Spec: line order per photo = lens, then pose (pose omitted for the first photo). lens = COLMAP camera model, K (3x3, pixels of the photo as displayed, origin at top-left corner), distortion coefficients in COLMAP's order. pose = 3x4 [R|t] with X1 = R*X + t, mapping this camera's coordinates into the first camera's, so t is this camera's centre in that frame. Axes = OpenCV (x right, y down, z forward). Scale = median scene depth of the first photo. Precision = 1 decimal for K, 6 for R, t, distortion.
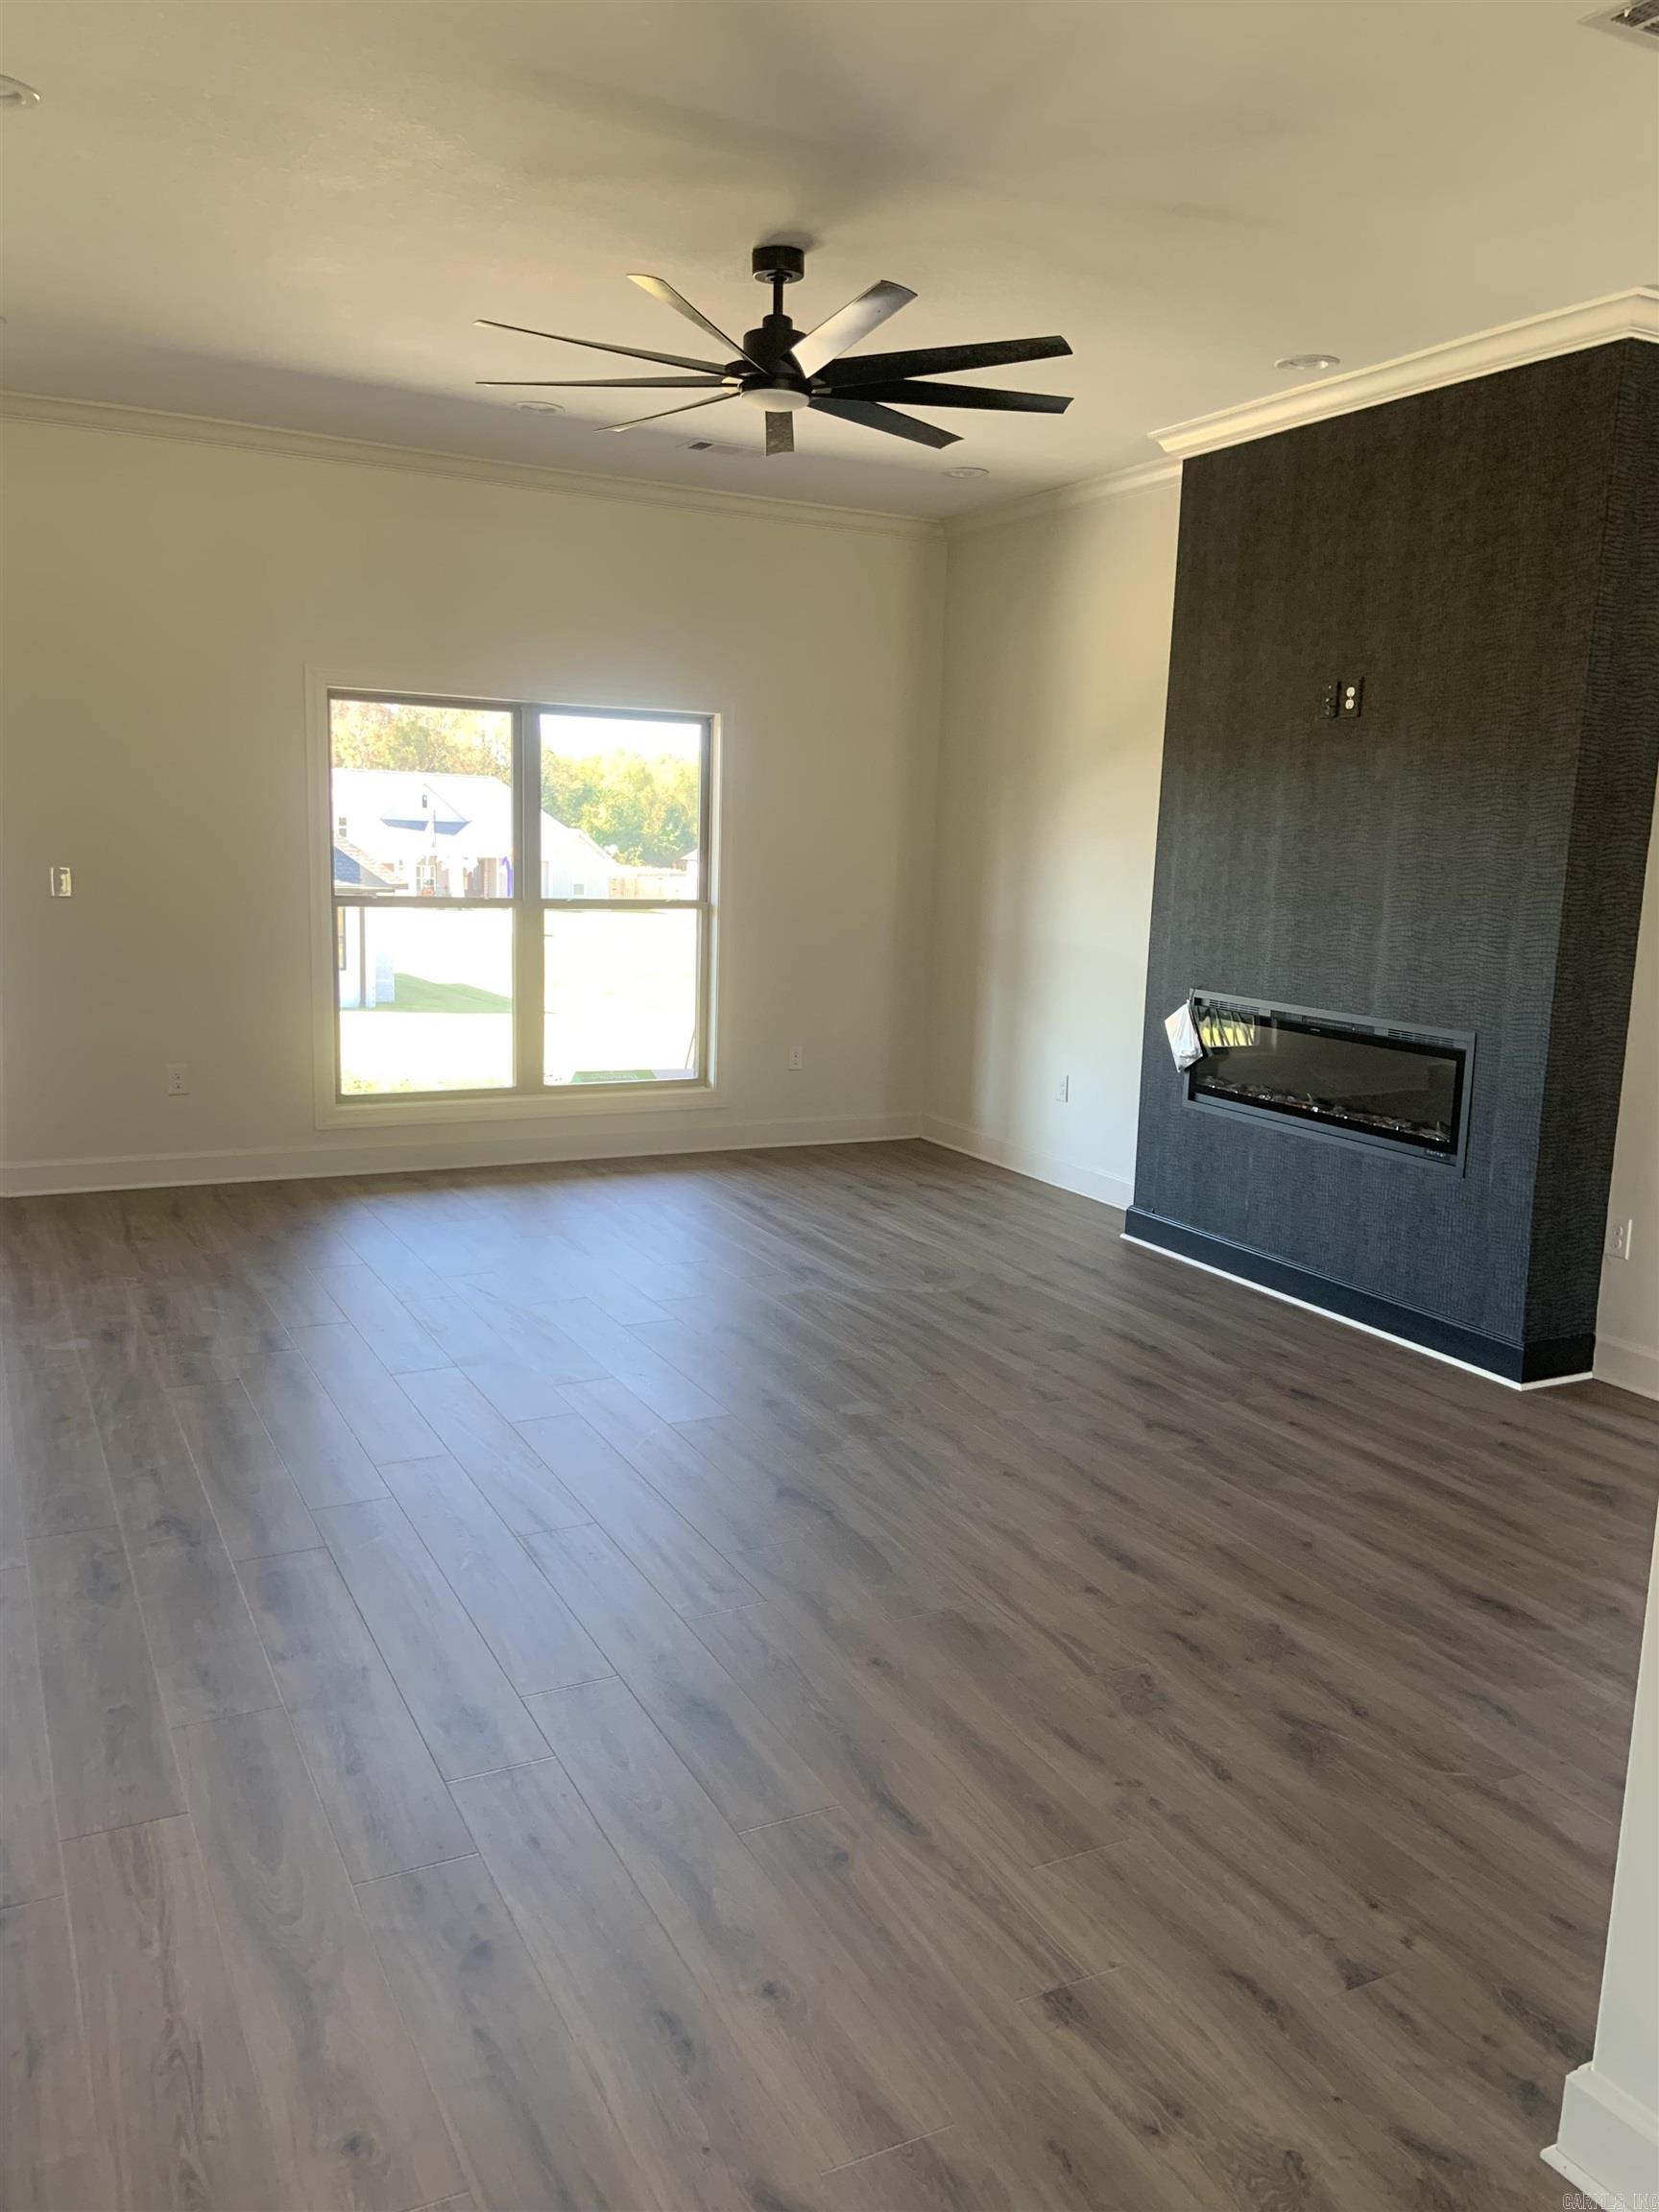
lens RADIAL K [[1707.7, 0, 812.2], [0, 1707.7, 1101.7], [0, 0, 1]] dist [0.111779, -0.114007]
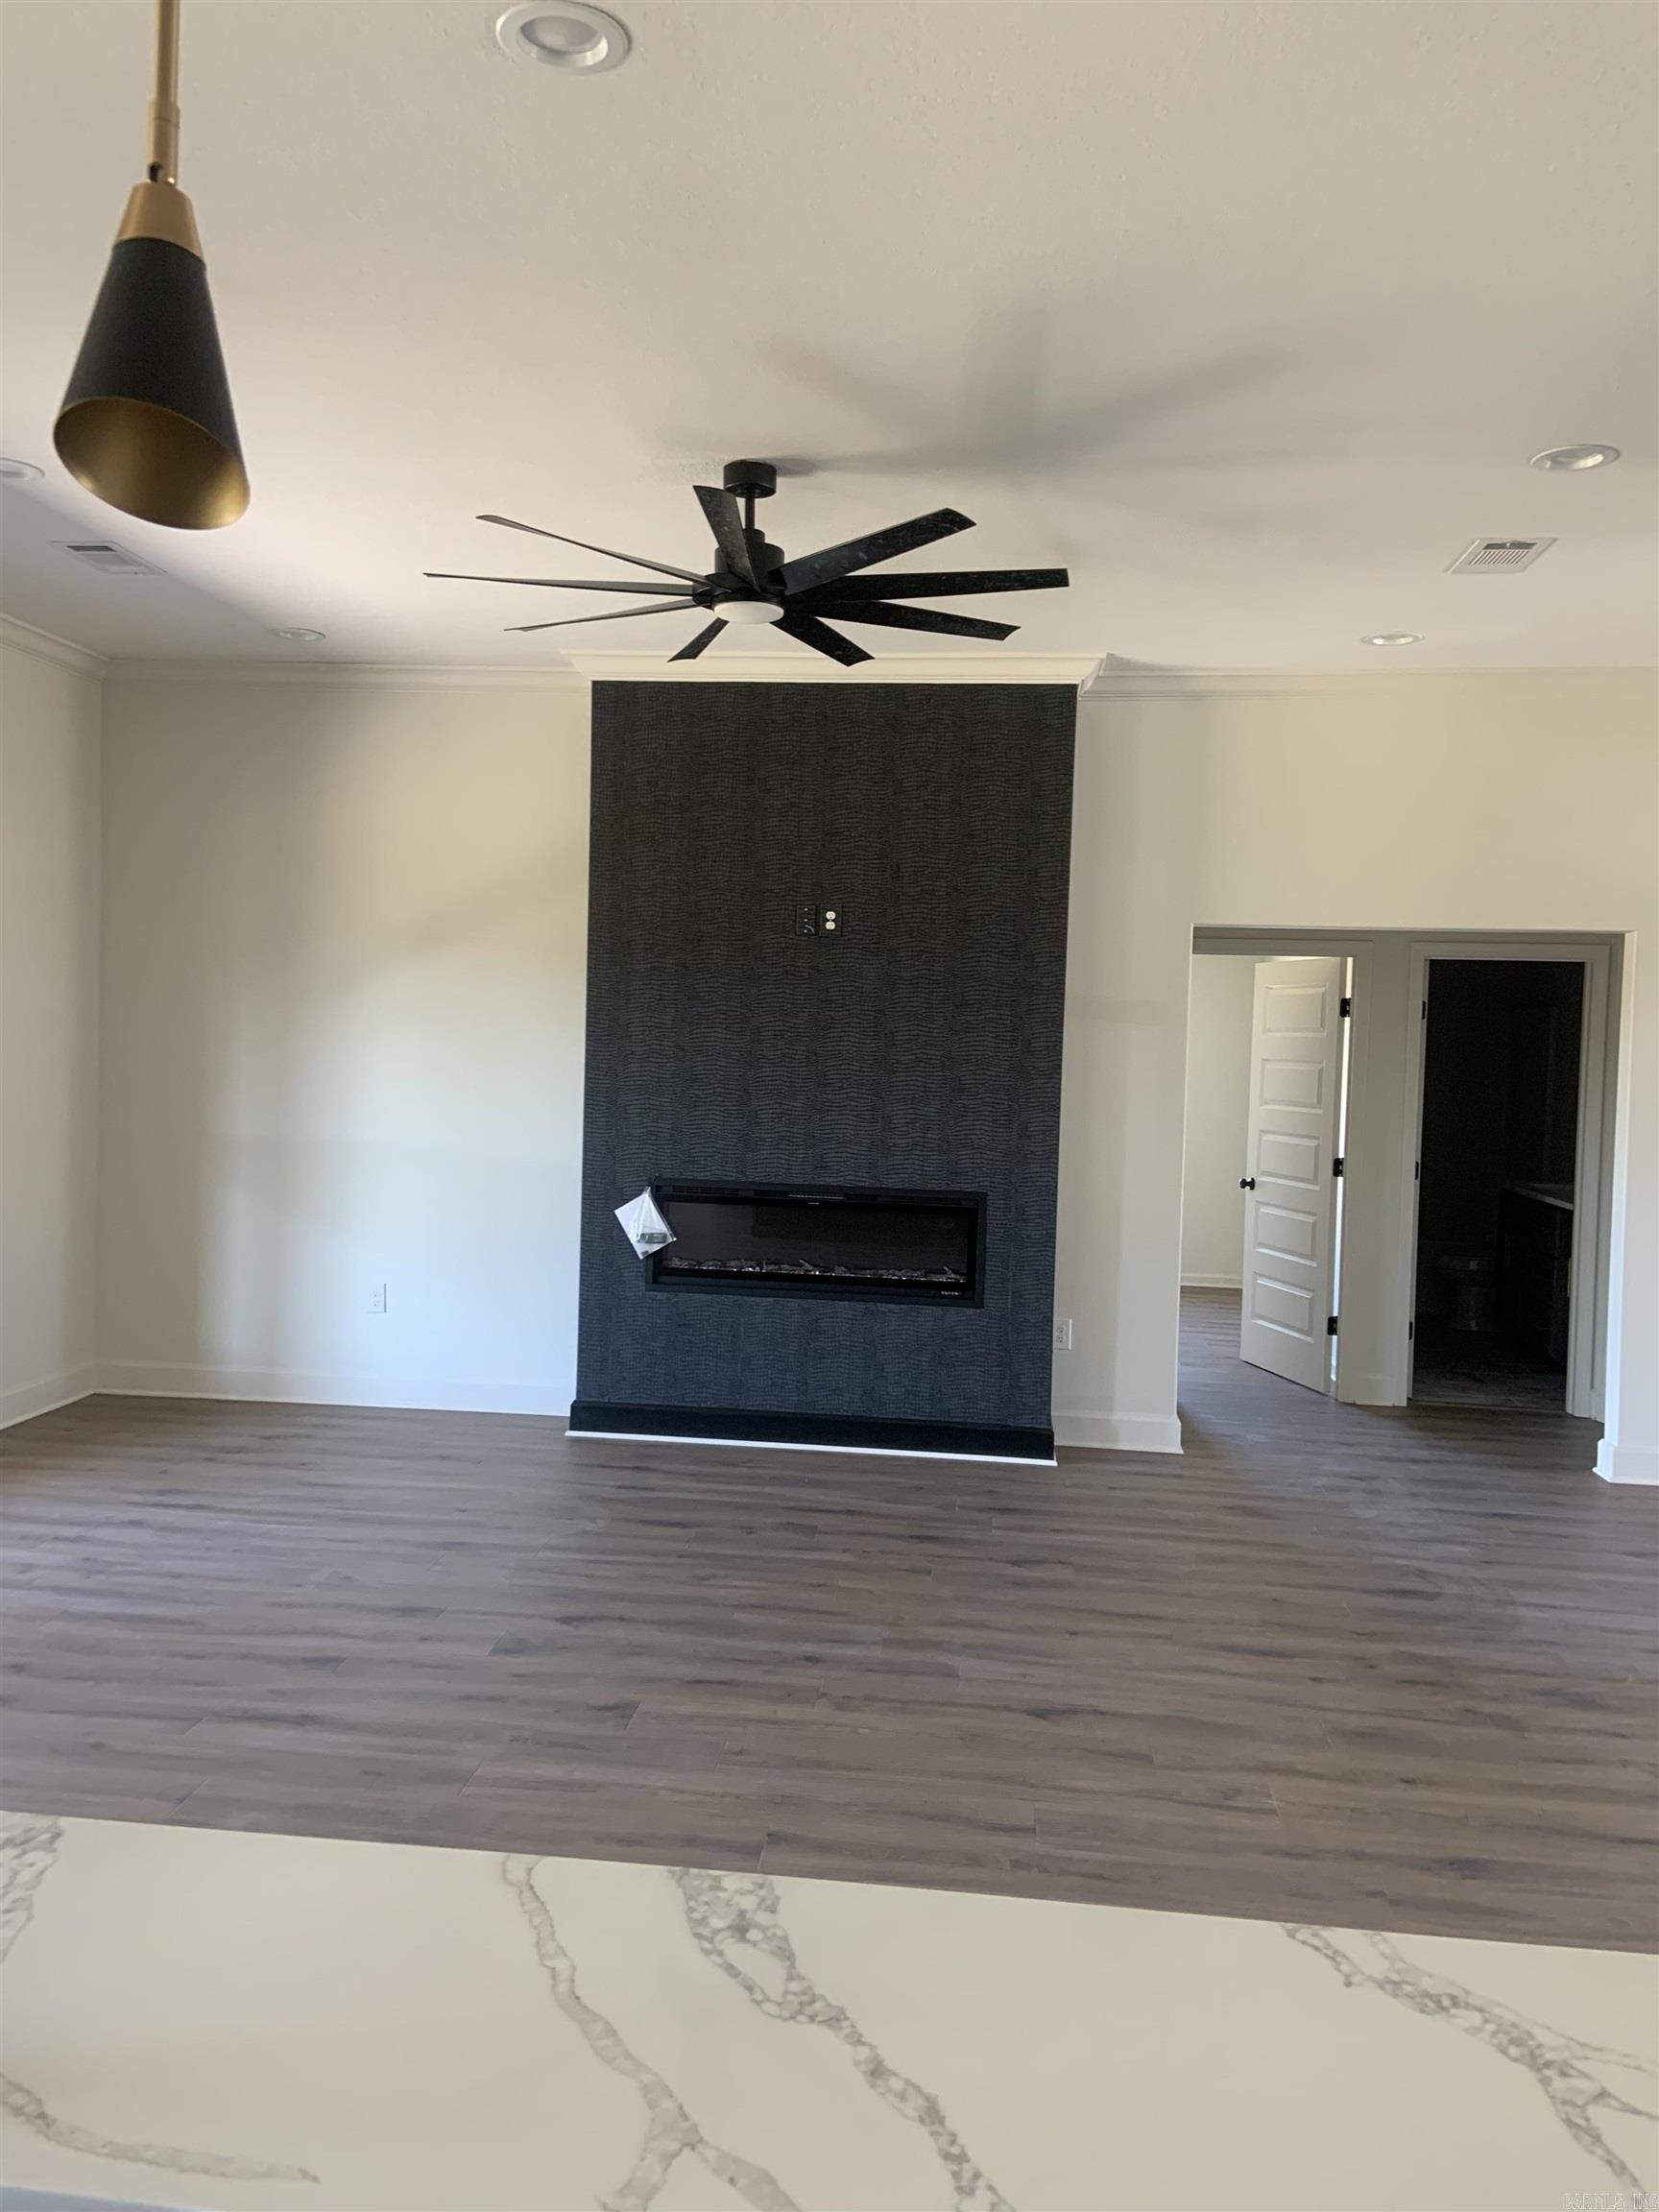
lens RADIAL K [[1707.7, 0, 812.2], [0, 1707.7, 1101.7], [0, 0, 1]] dist [0.111779, -0.114007]
pose [[0.534289, -0.050890, 0.843769, -0.731869], [0.123103, 0.992229, -0.018108, -0.097608], [-0.836290, 0.113545, 0.536402, 0.428856]]
